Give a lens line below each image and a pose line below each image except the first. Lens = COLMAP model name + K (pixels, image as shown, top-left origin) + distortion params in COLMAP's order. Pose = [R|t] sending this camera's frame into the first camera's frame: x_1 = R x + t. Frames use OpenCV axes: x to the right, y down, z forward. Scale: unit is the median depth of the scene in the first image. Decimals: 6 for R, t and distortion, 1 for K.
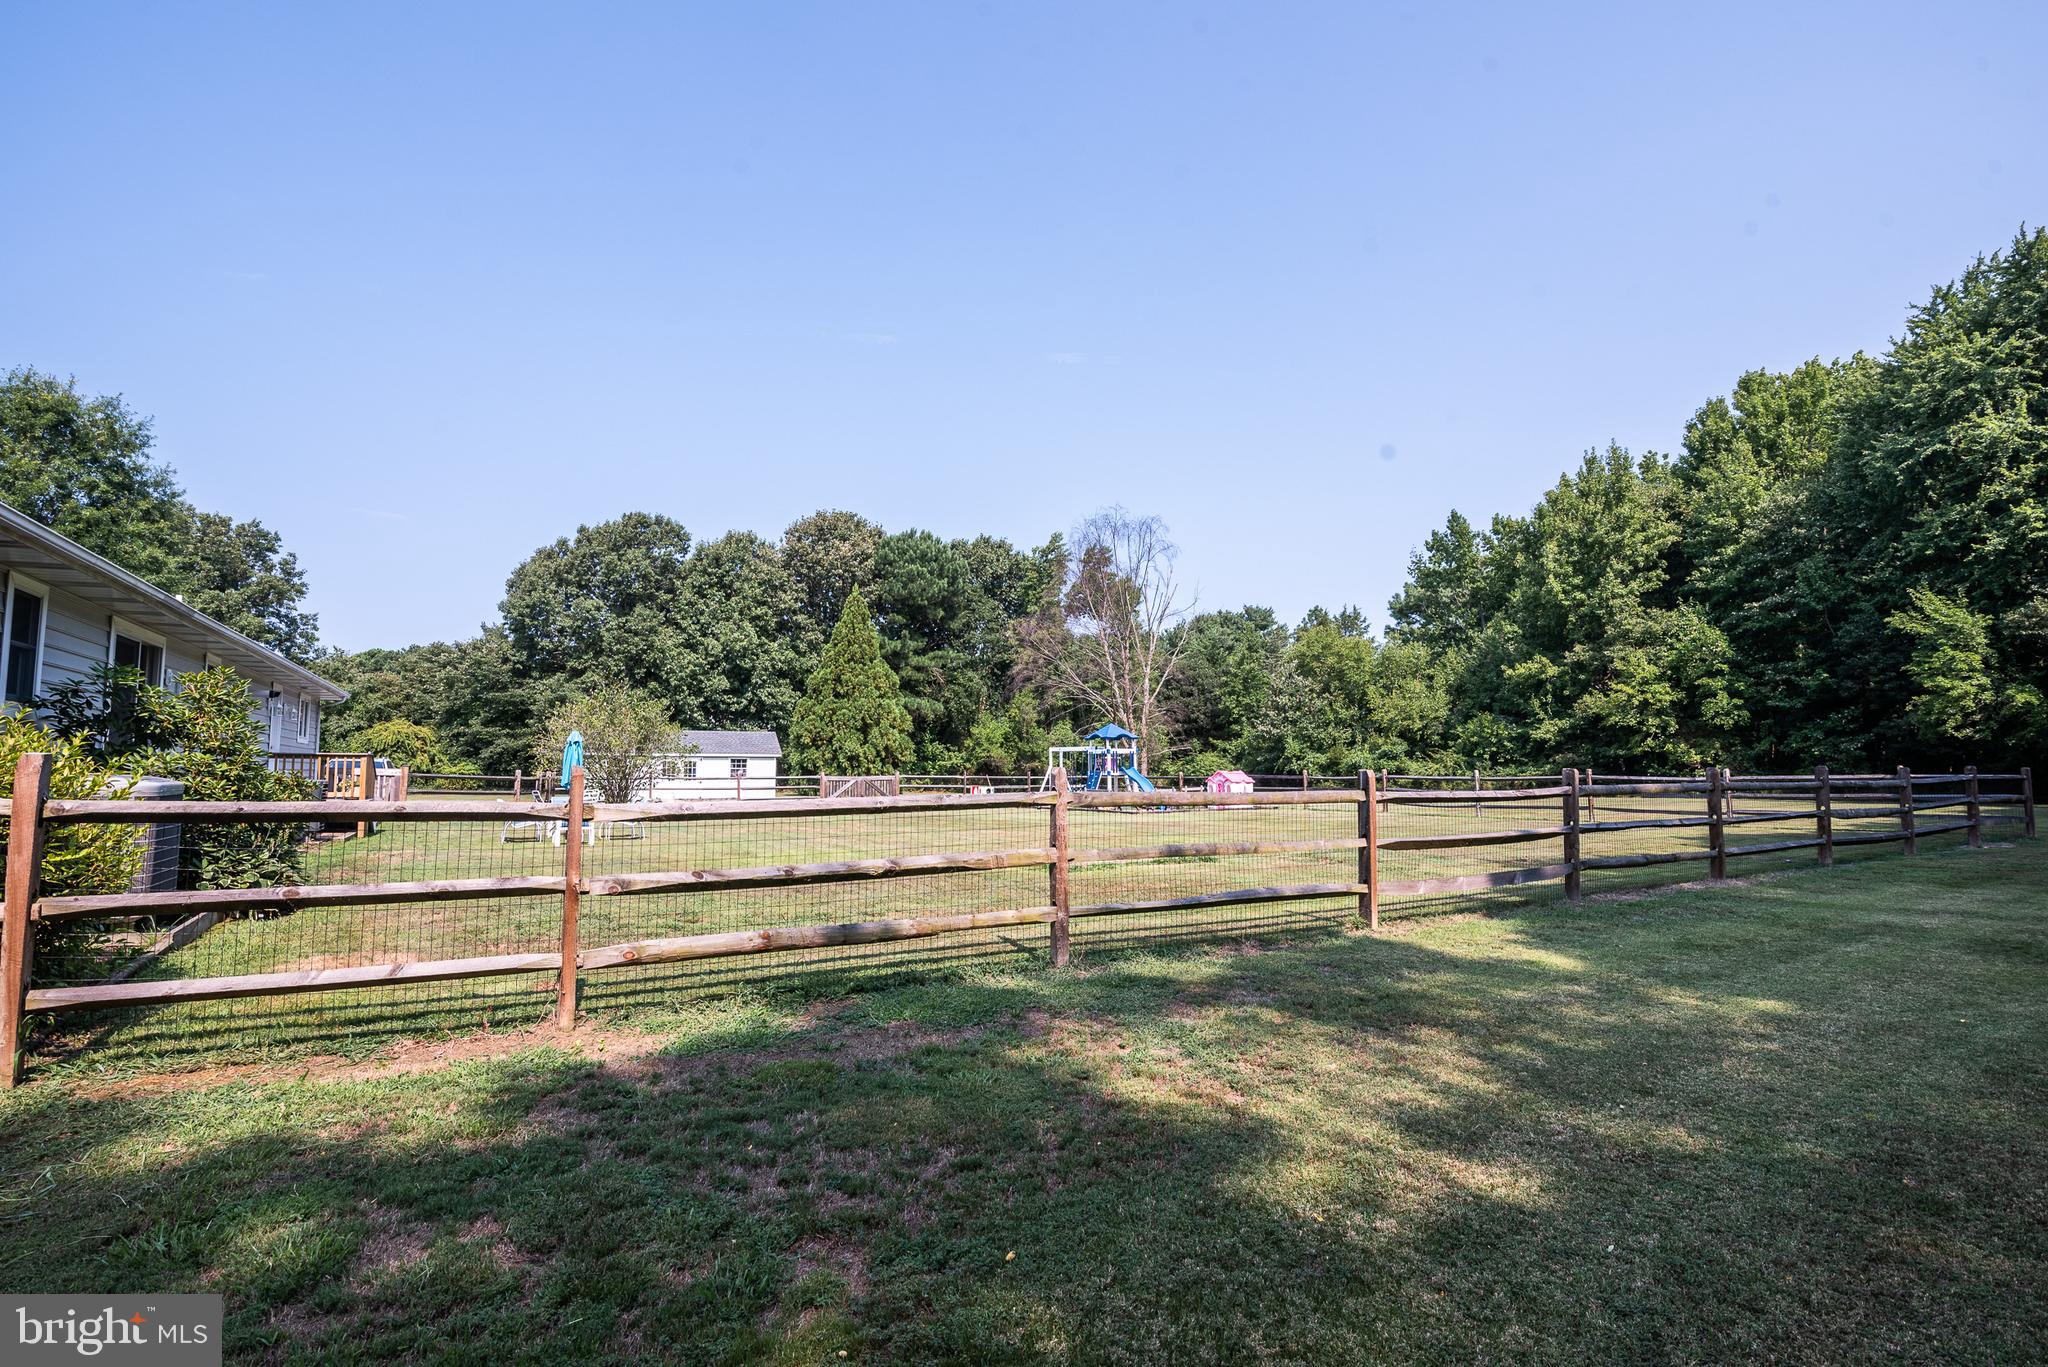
lens RADIAL K [[912.7, 0, 1023.7], [0, 912.7, 694.4], [0, 0, 1]] dist [-0.036407, 0.003933]
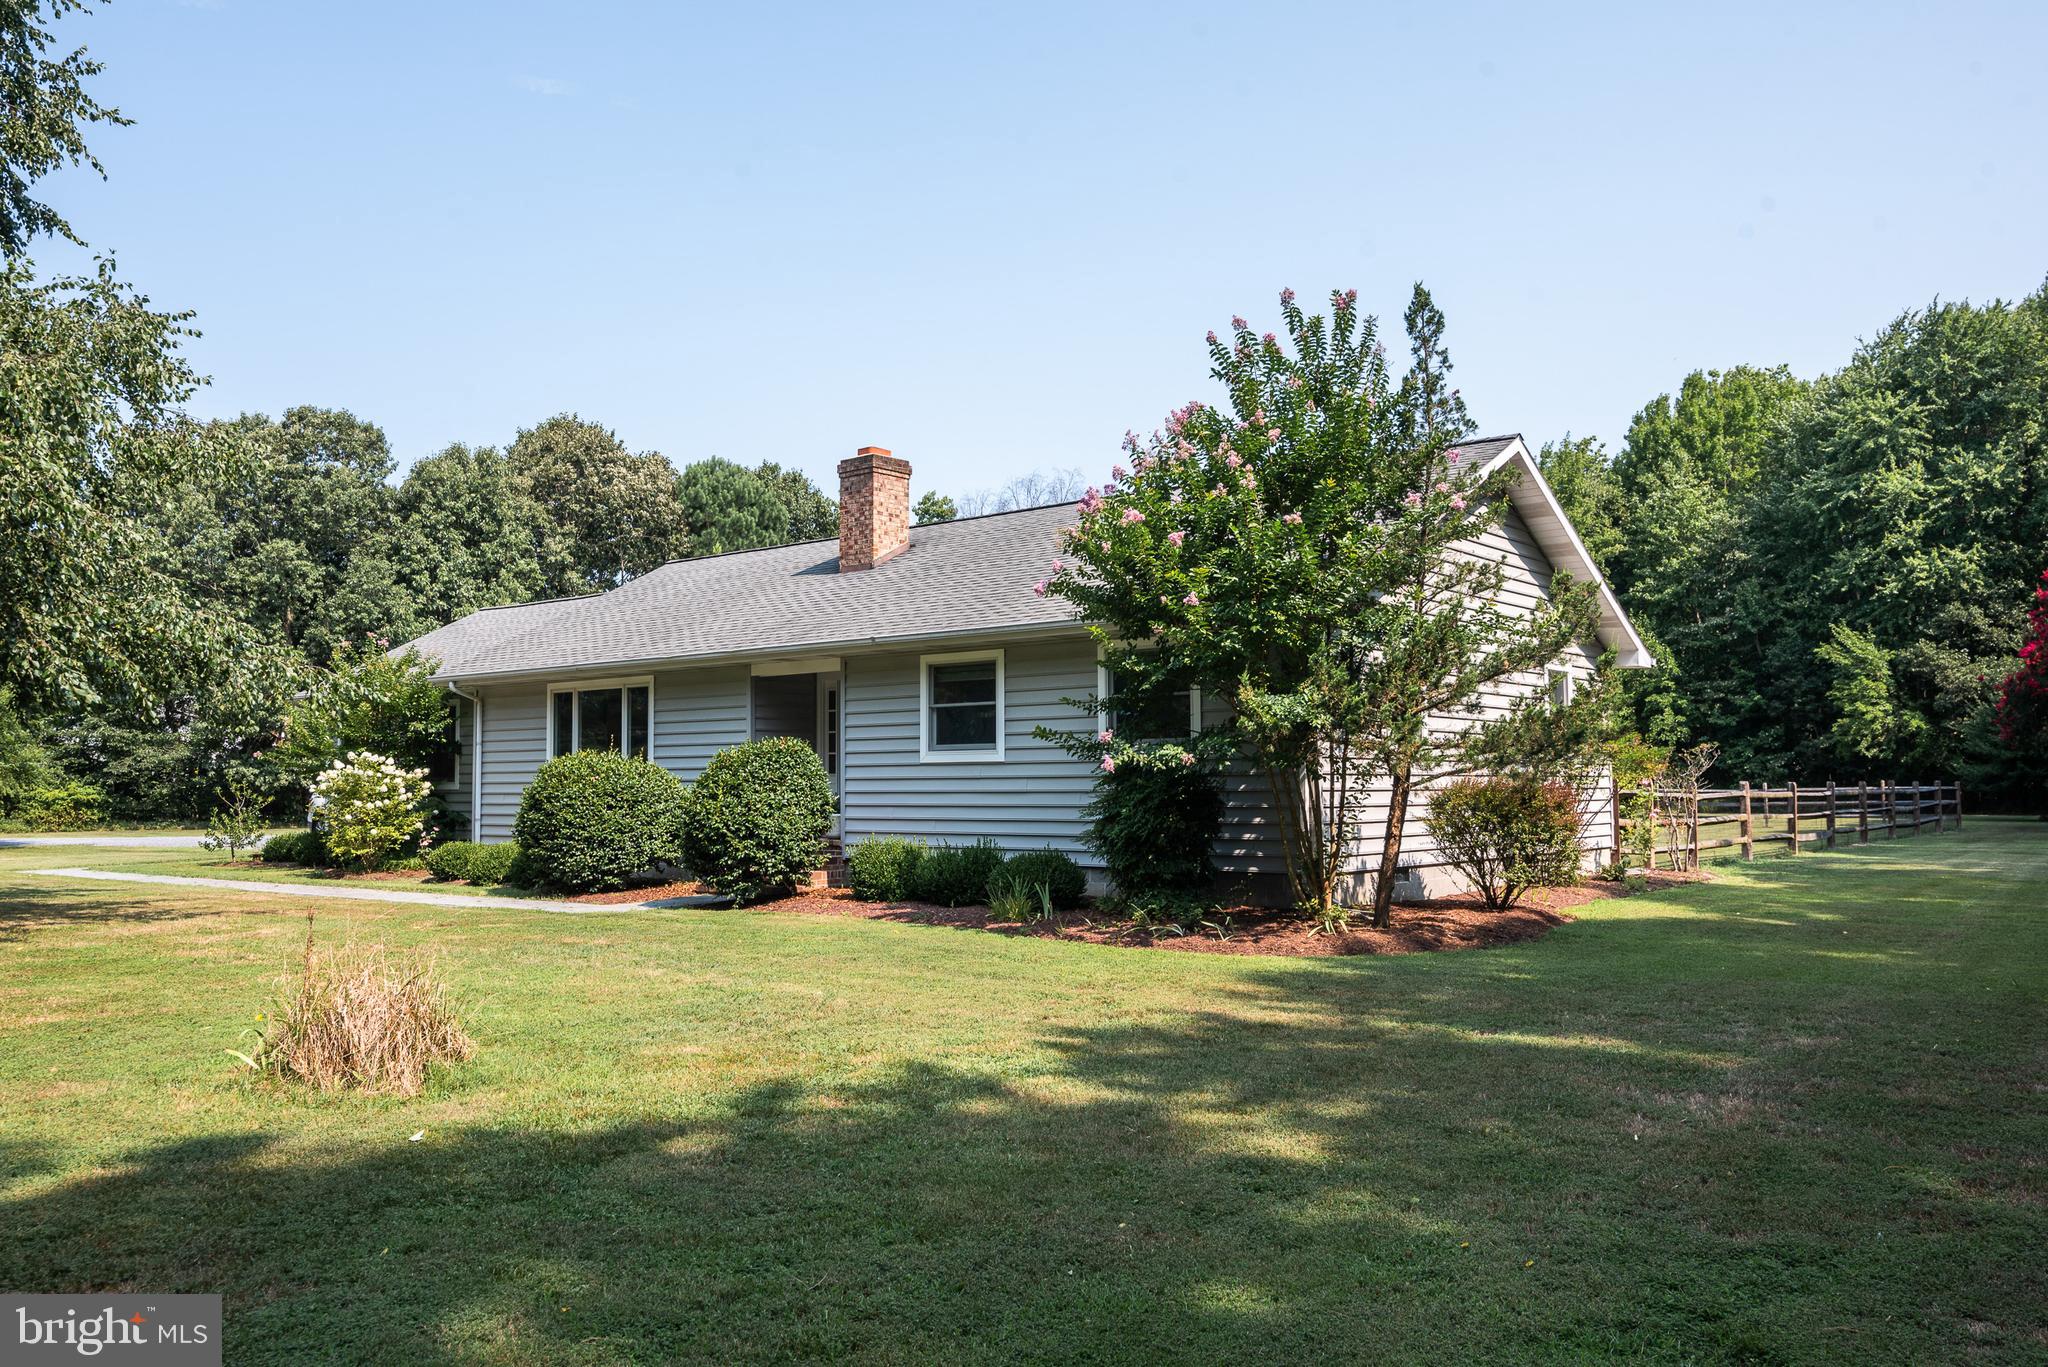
lens RADIAL K [[1594.0, 0, 1034.4], [0, 1594.0, 691.1], [0, 0, 1]] dist [-0.173844, 0.314464]
pose [[0.934359, 0.019280, 0.355812, -0.558854], [-0.022187, 0.999745, 0.004092, -0.015180], [-0.355642, -0.011718, 0.934549, -0.423706]]
